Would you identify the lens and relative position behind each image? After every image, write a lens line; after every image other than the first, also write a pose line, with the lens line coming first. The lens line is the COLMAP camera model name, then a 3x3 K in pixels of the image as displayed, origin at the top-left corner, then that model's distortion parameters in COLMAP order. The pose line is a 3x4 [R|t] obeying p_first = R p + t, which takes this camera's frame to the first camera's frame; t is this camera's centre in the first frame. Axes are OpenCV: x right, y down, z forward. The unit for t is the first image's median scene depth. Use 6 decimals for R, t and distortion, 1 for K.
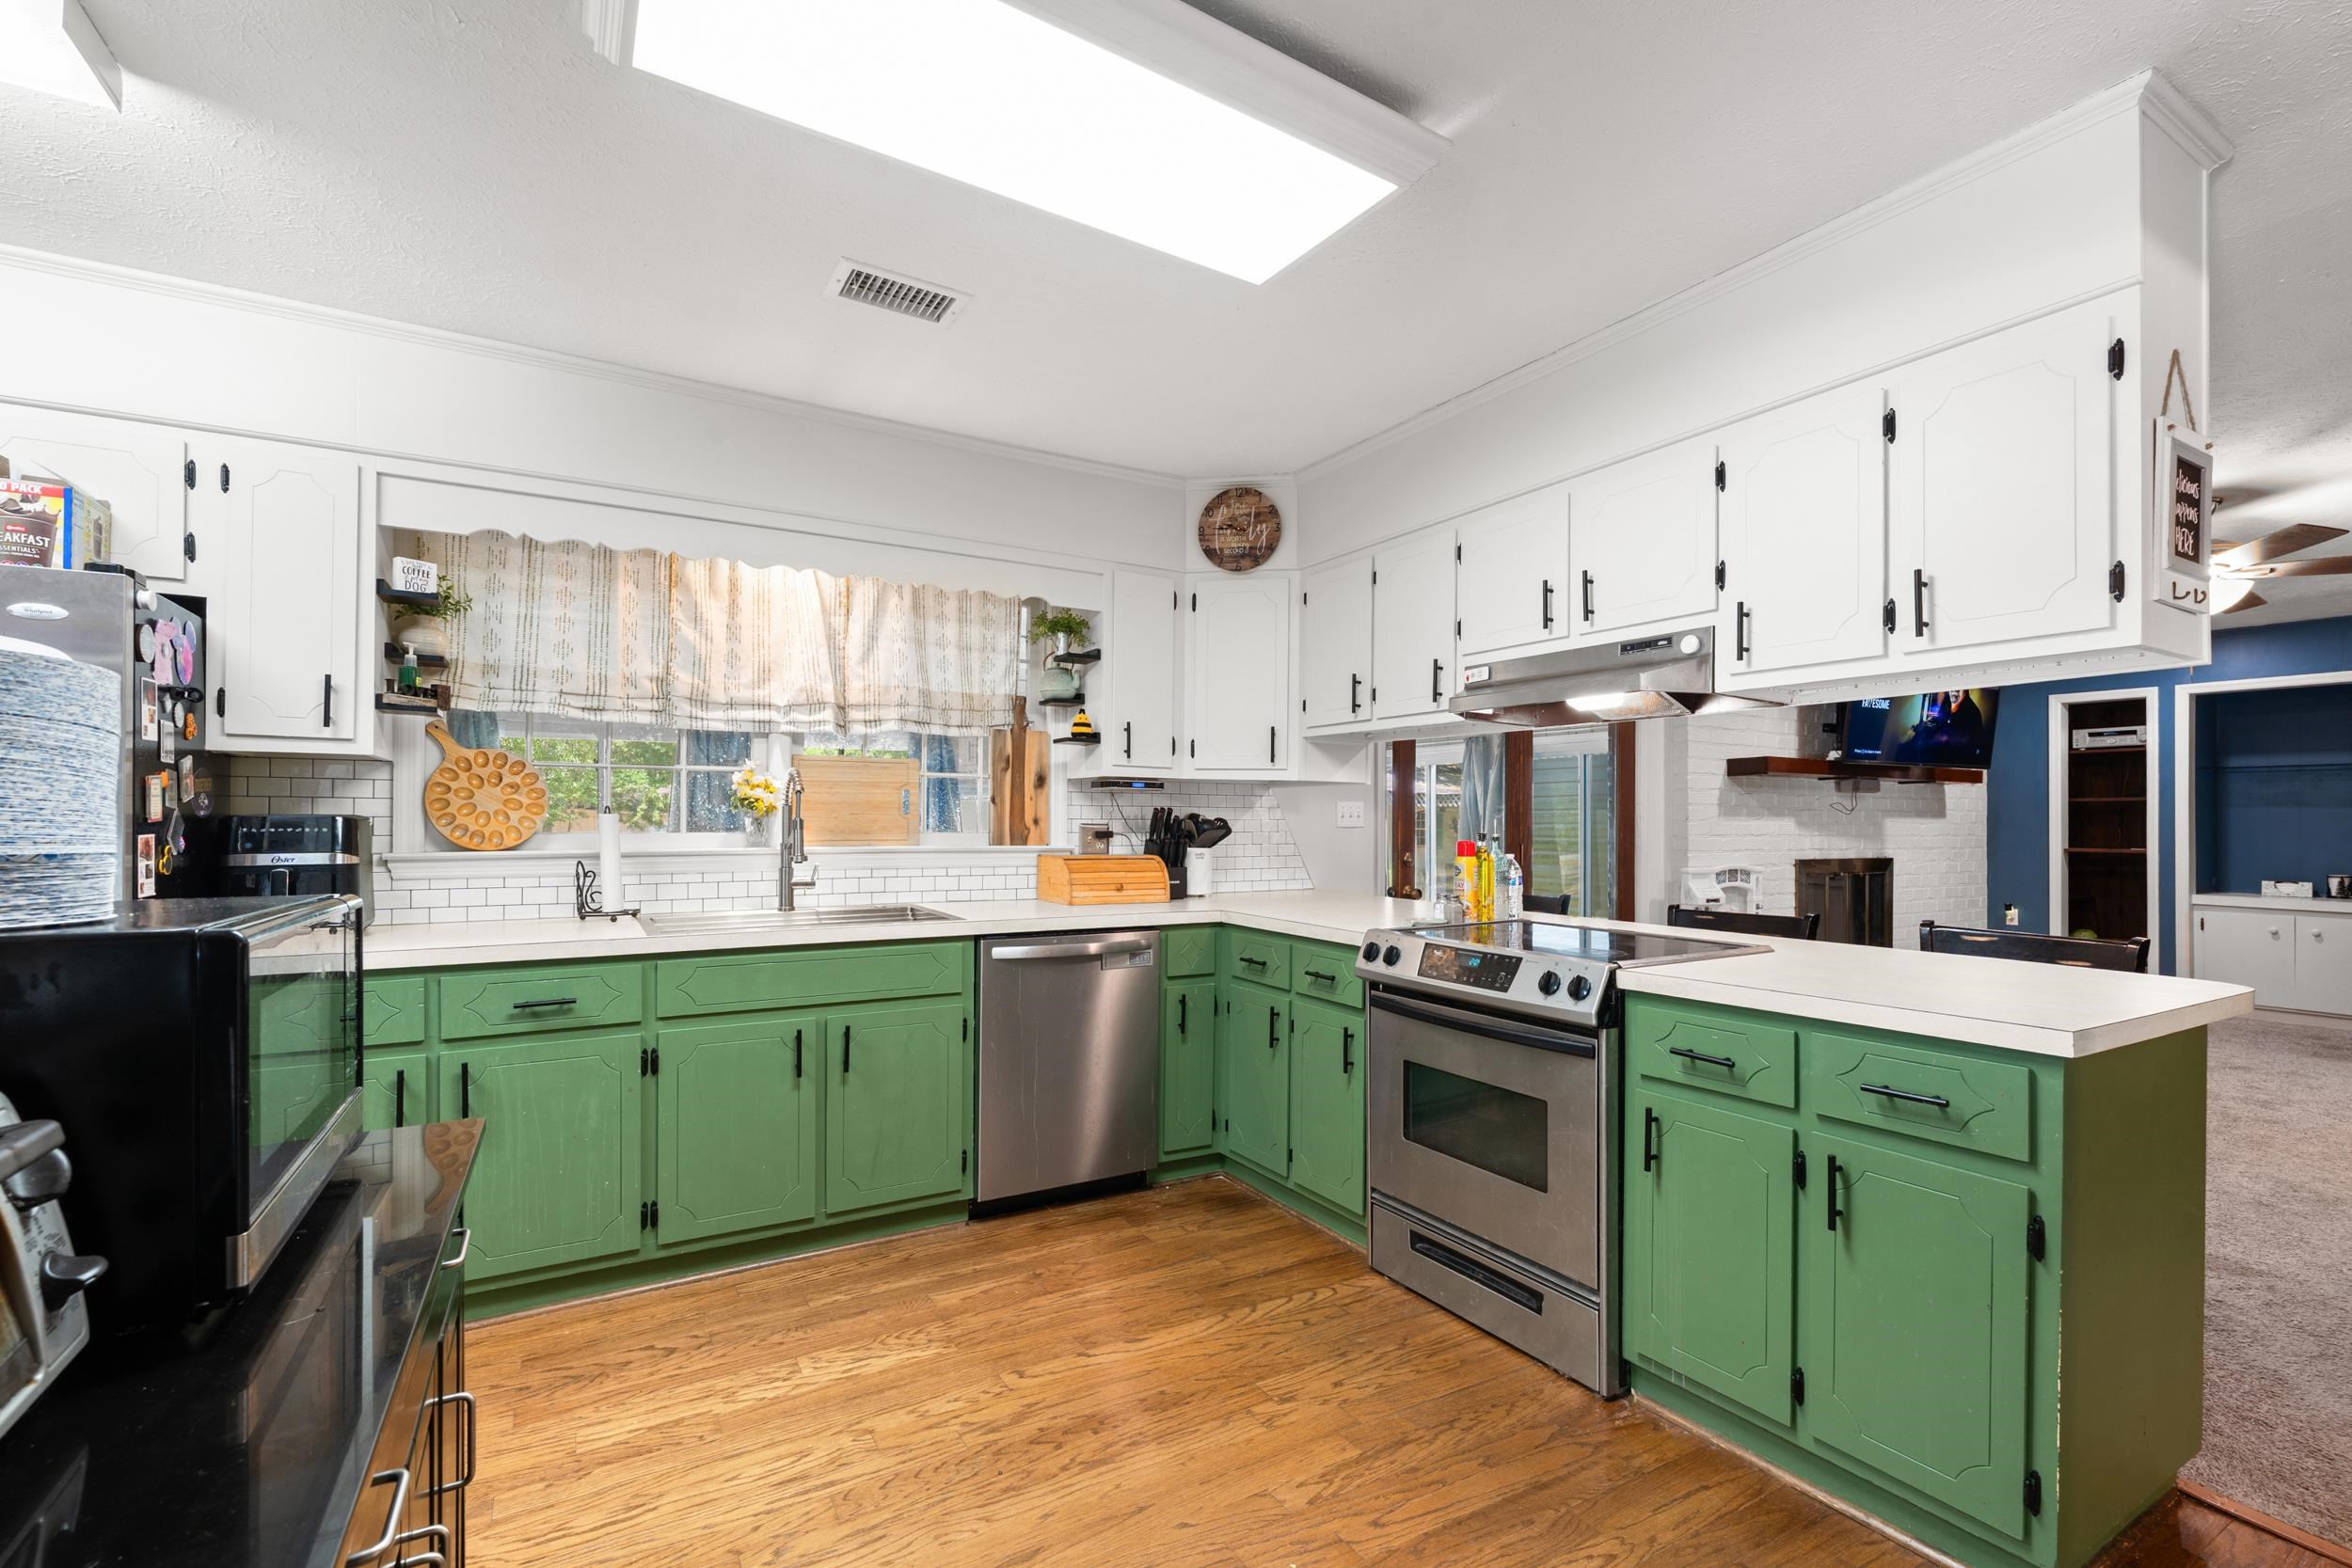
lens RADIAL K [[1028.7, 0, 1181.6], [0, 1028.7, 805.2], [0, 0, 1]] dist [-0.013976, 0.000052]
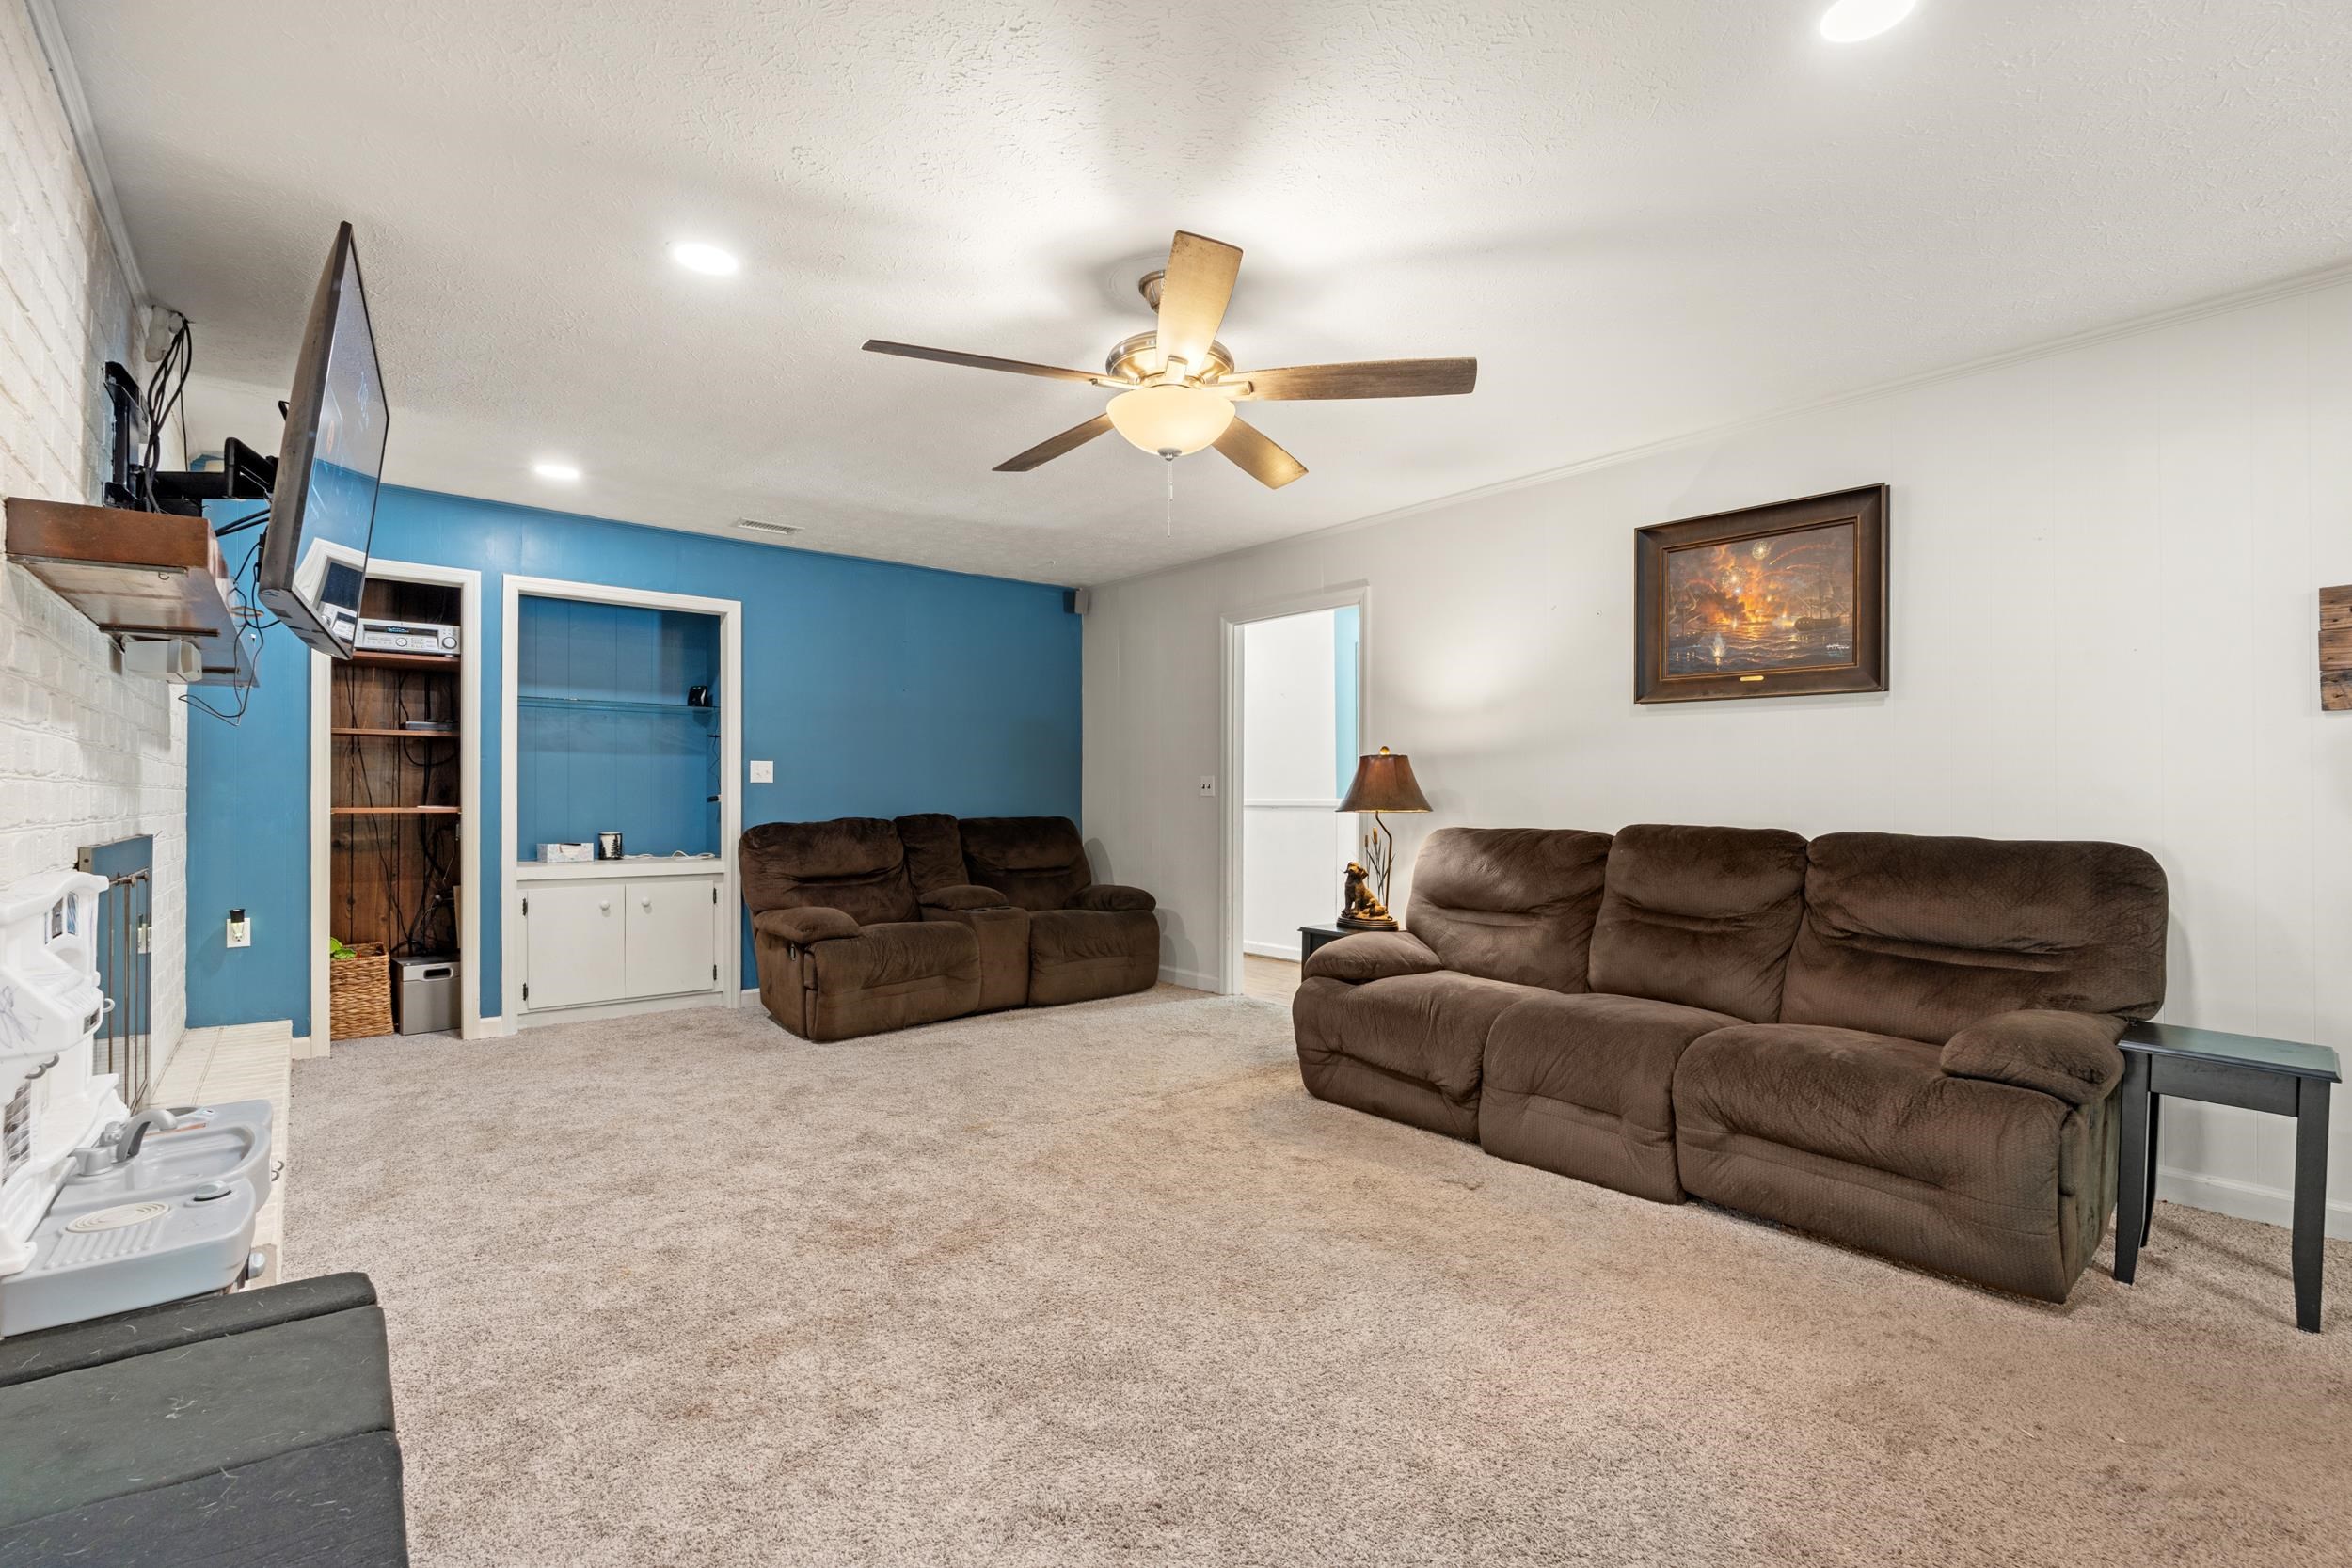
lens RADIAL K [[1028.7, 0, 1181.6], [0, 1028.7, 805.2], [0, 0, 1]] dist [-0.013976, 0.000052]
pose [[-0.168454, -0.018264, 0.985540, 0.196084], [-0.014739, 0.999763, 0.016008, 0.024362], [-0.985599, -0.011829, -0.168684, 0.644186]]
